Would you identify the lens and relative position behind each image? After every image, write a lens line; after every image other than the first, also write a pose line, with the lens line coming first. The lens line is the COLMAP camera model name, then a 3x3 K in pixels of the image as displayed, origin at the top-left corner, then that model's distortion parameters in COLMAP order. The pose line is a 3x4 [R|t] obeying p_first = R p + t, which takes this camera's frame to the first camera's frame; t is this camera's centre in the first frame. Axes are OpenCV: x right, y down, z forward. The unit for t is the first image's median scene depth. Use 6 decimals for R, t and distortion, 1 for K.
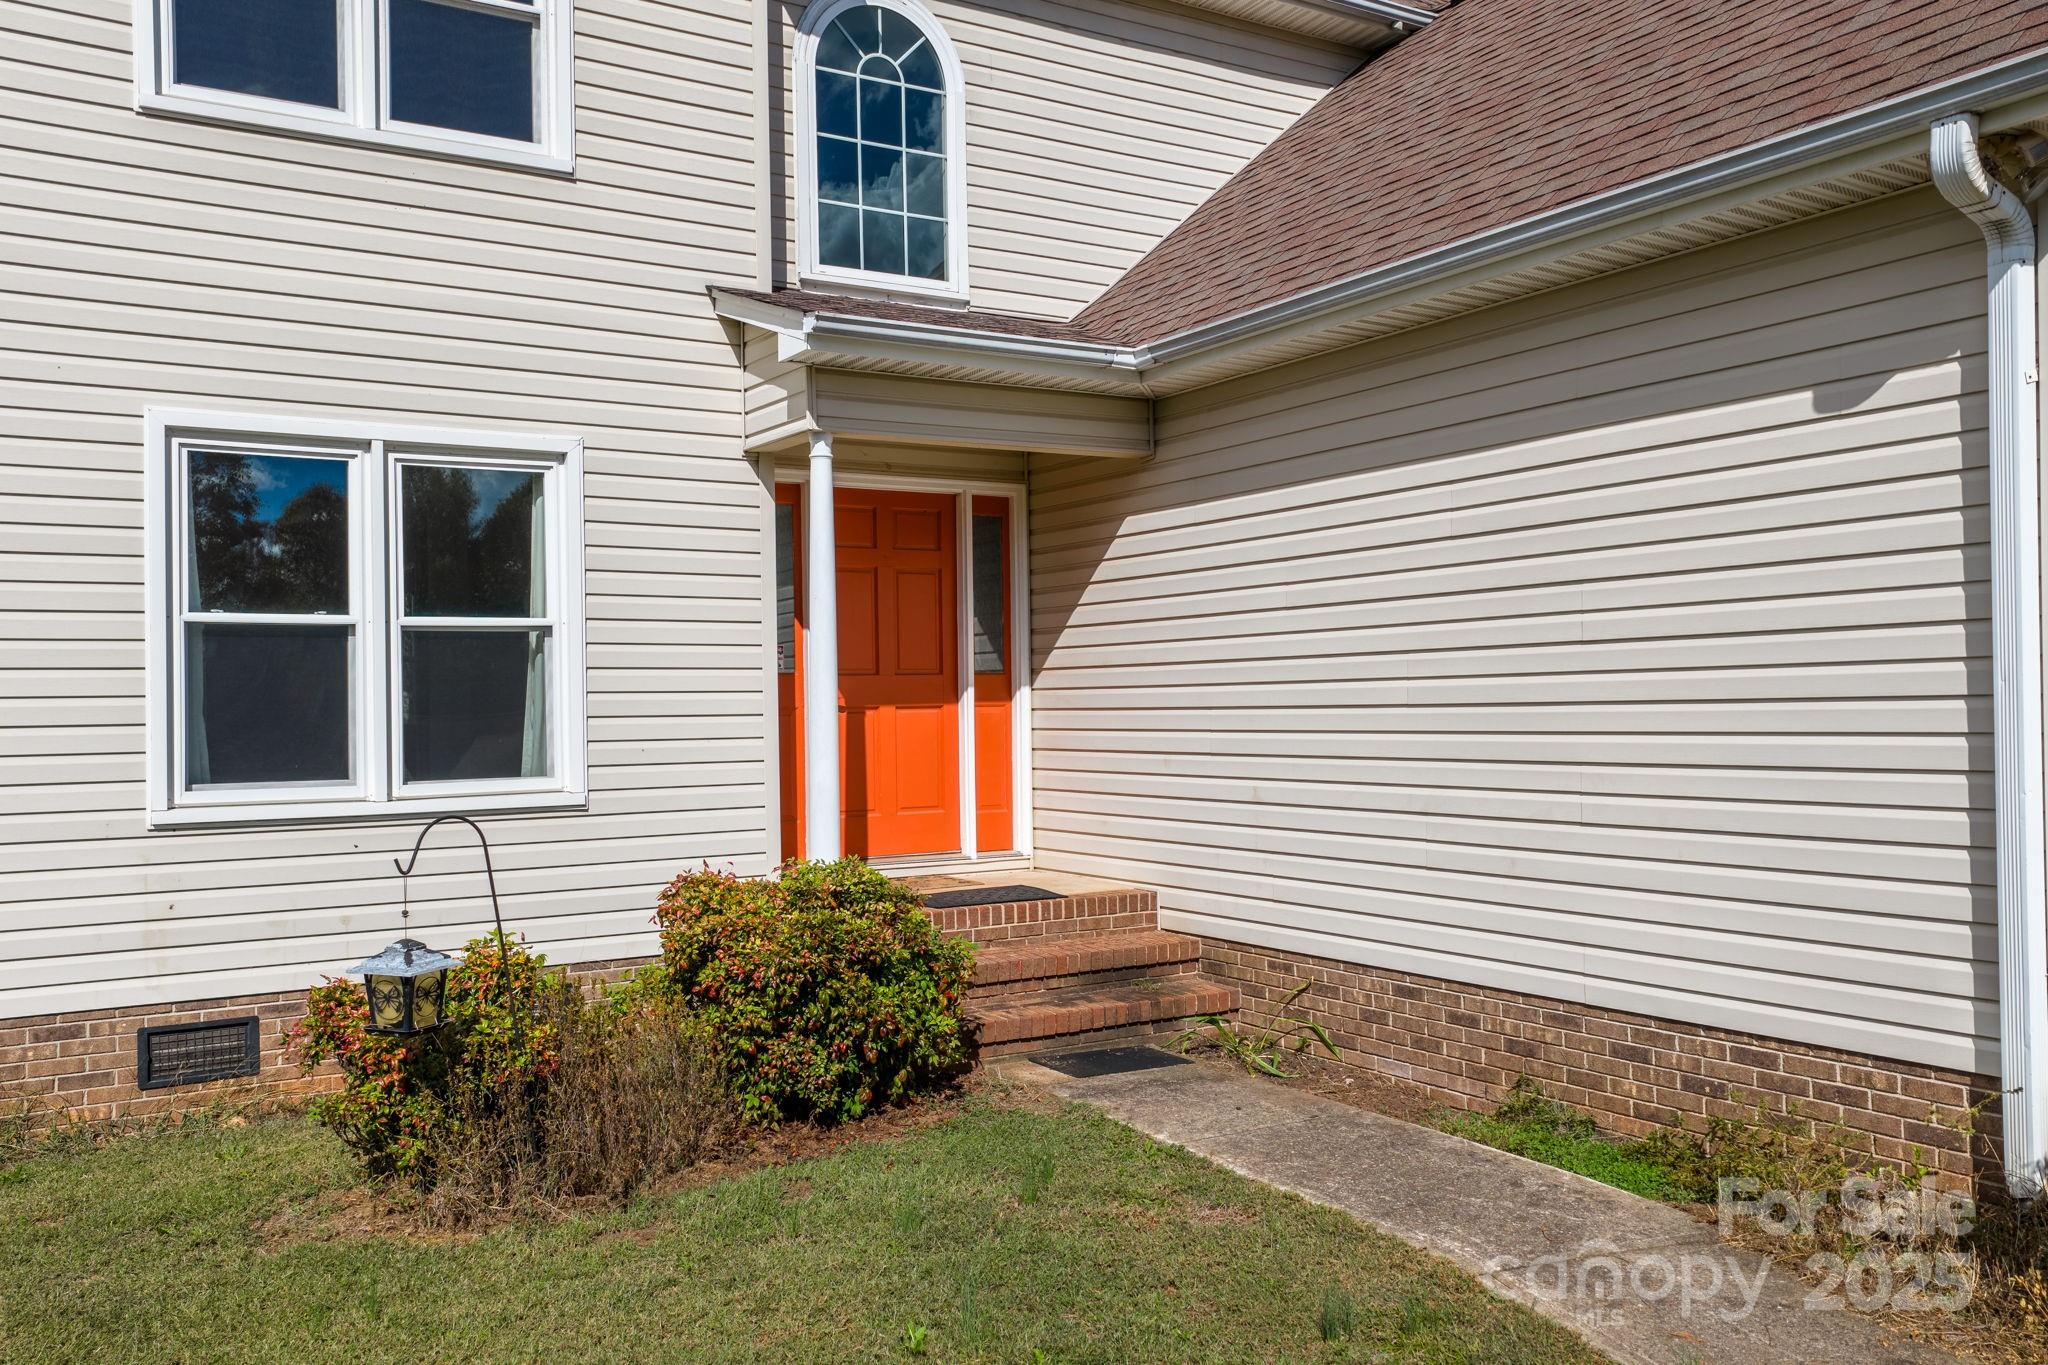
lens RADIAL K [[1708.9, 0, 1040.2], [0, 1708.9, 688.5], [0, 0, 1]] dist [0.007316, -0.003069]
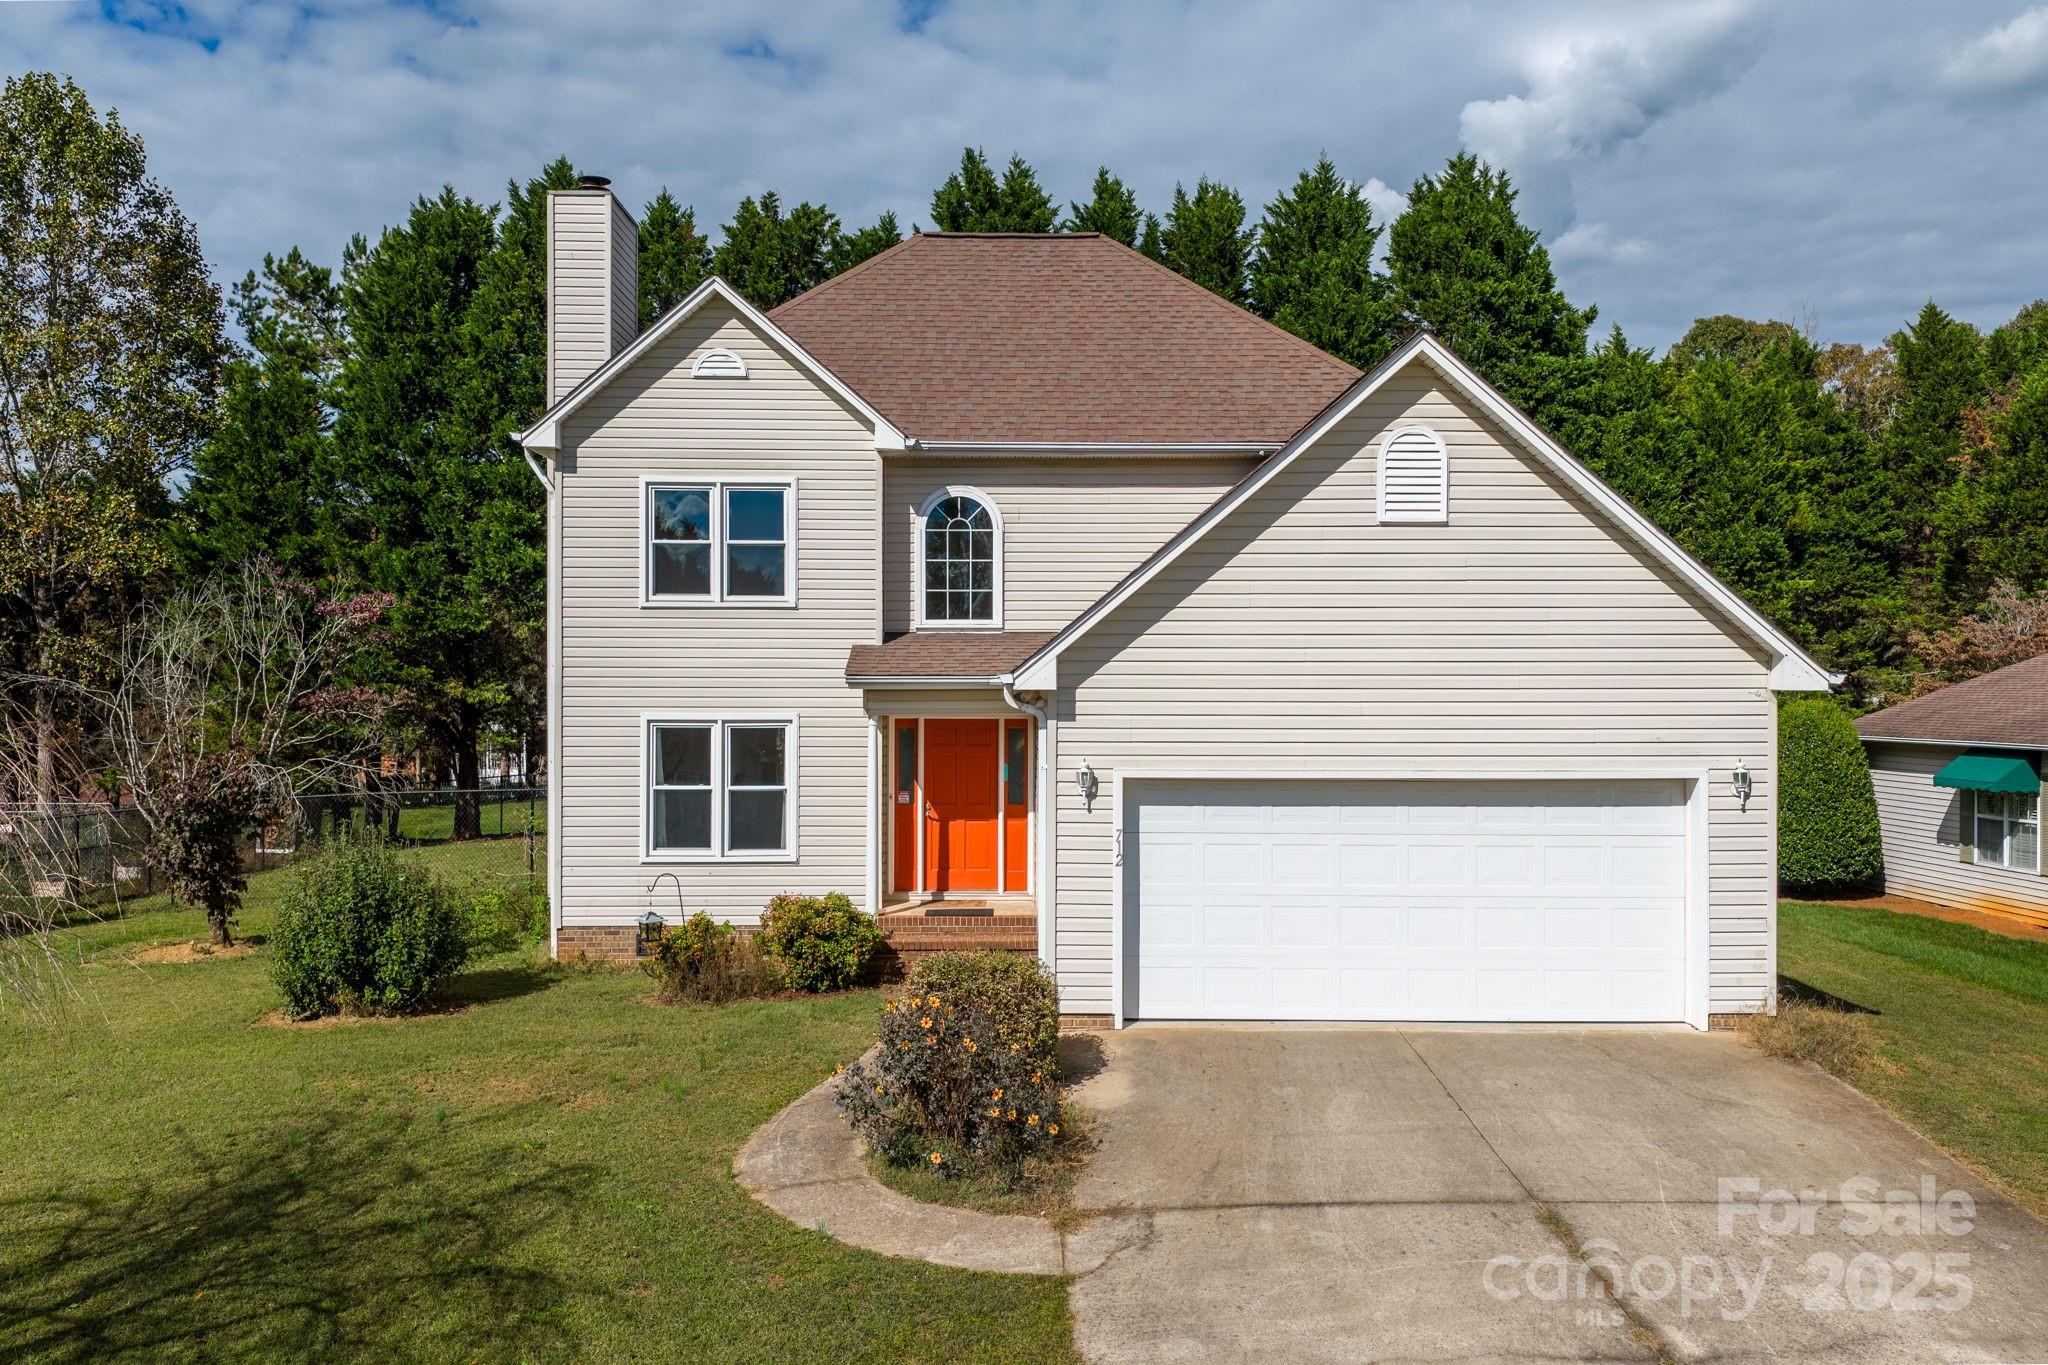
lens RADIAL K [[1708.9, 0, 1014.3], [0, 1708.9, 674.0], [0, 0, 1]] dist [0.007316, -0.003069]
pose [[0.850194, 0.013025, -0.526308, 1.307896], [-0.008629, 0.999904, 0.010807, -0.234873], [0.526398, -0.004647, 0.850225, -0.944350]]
